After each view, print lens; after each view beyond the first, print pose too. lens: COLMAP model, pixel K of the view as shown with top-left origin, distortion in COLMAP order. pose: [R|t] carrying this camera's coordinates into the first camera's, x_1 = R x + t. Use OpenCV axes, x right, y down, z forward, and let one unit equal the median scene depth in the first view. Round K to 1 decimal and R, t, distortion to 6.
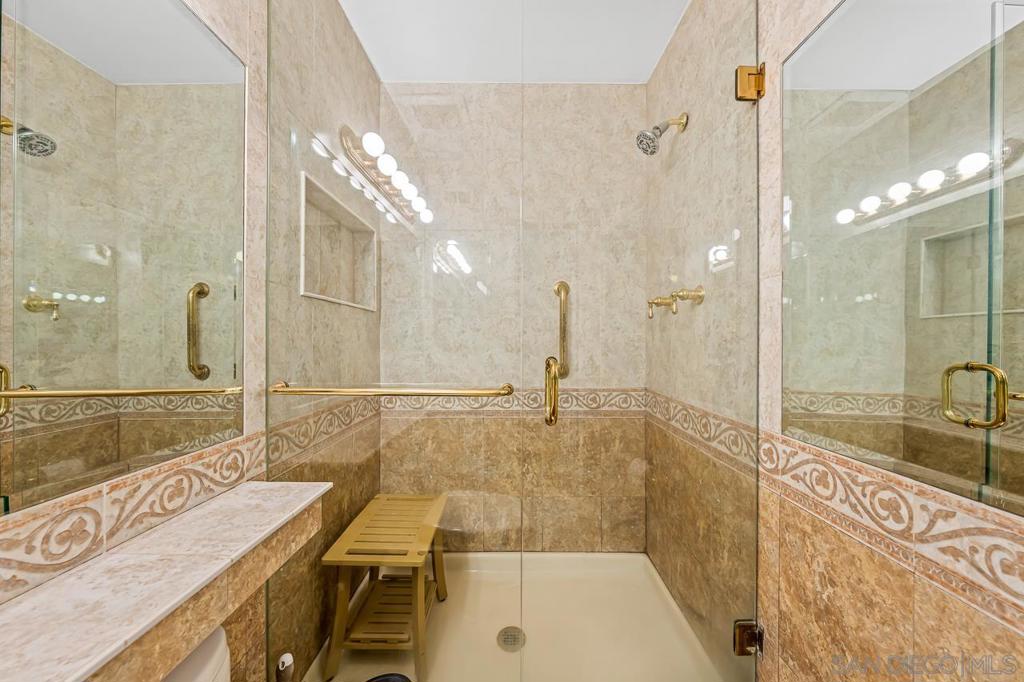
lens RADIAL K [[351.3, 0, 524.0], [0, 351.3, 342.1], [0, 0, 1]] dist [-0.000132, -0.000002]
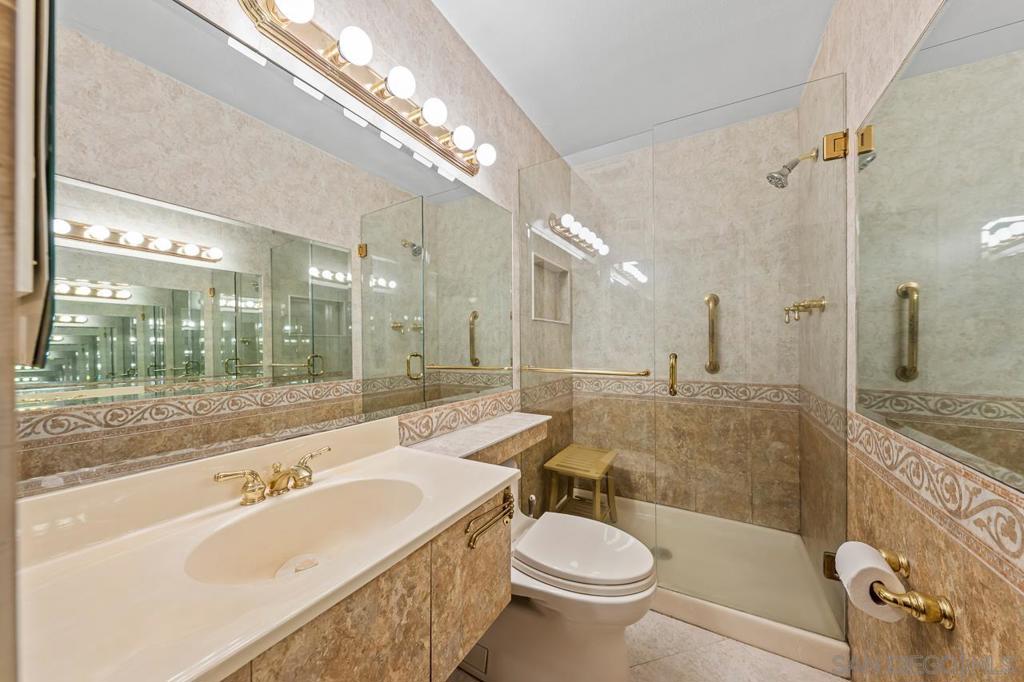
lens RADIAL K [[353.8, 0, 516.1], [0, 353.8, 342.3], [0, 0, 1]] dist [-0.000669, -0.000099]
pose [[0.857515, -0.009592, -0.514370, 0.156659], [0.007583, 0.999953, -0.006006, -0.002576], [0.514403, 0.001250, 0.857547, -0.405717]]
